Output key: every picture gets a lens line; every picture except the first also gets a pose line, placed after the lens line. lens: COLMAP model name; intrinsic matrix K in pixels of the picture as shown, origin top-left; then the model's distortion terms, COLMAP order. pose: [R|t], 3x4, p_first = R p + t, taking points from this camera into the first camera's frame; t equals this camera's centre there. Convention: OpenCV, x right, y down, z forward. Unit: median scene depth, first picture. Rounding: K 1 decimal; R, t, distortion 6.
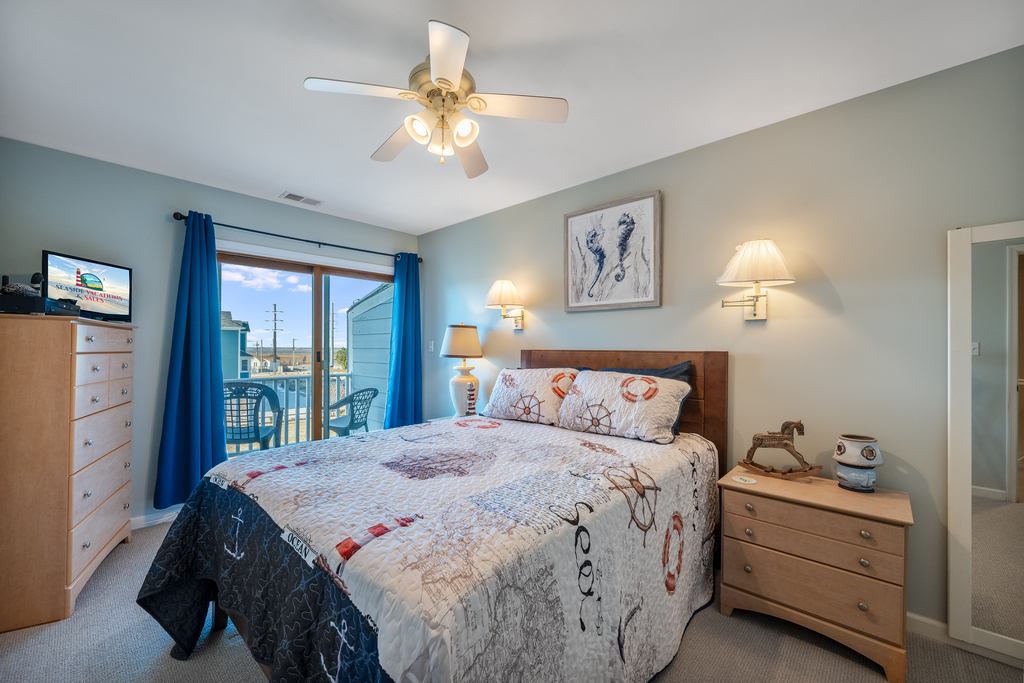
lens RADIAL K [[412.1, 0, 517.4], [0, 412.1, 341.9], [0, 0, 1]] dist [-0.001640, -0.000092]
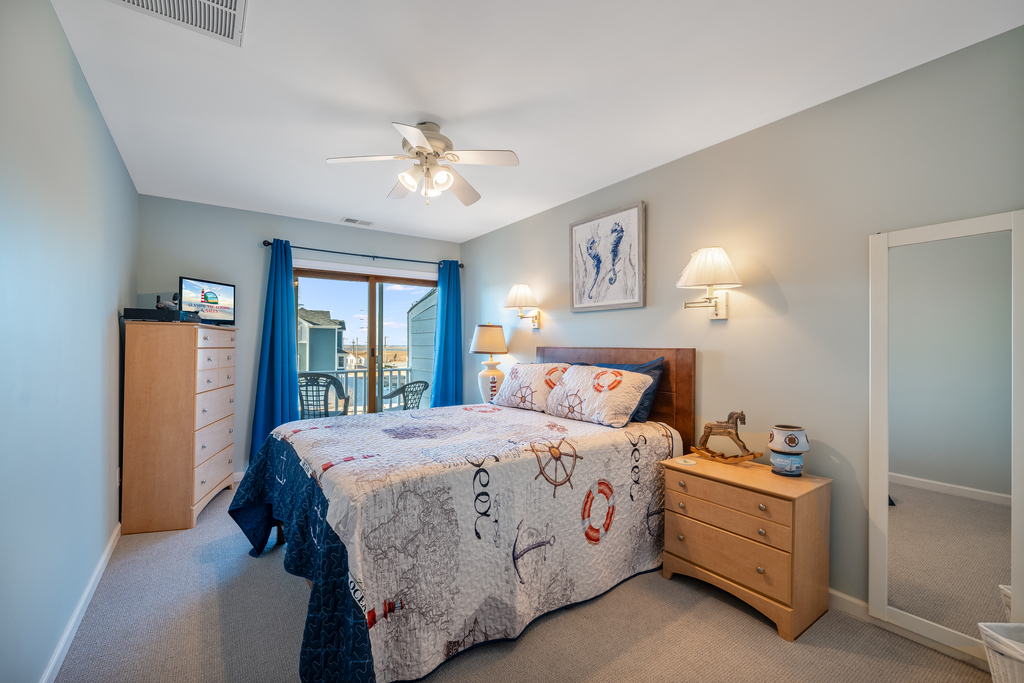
lens RADIAL K [[433.5, 0, 510.2], [0, 433.5, 337.0], [0, 0, 1]] dist [0.000111, -0.000045]
pose [[0.977633, -0.002797, -0.210299, 0.319511], [0.001649, 0.999983, -0.005632, -0.001454], [0.210311, 0.005159, 0.977621, -0.258416]]
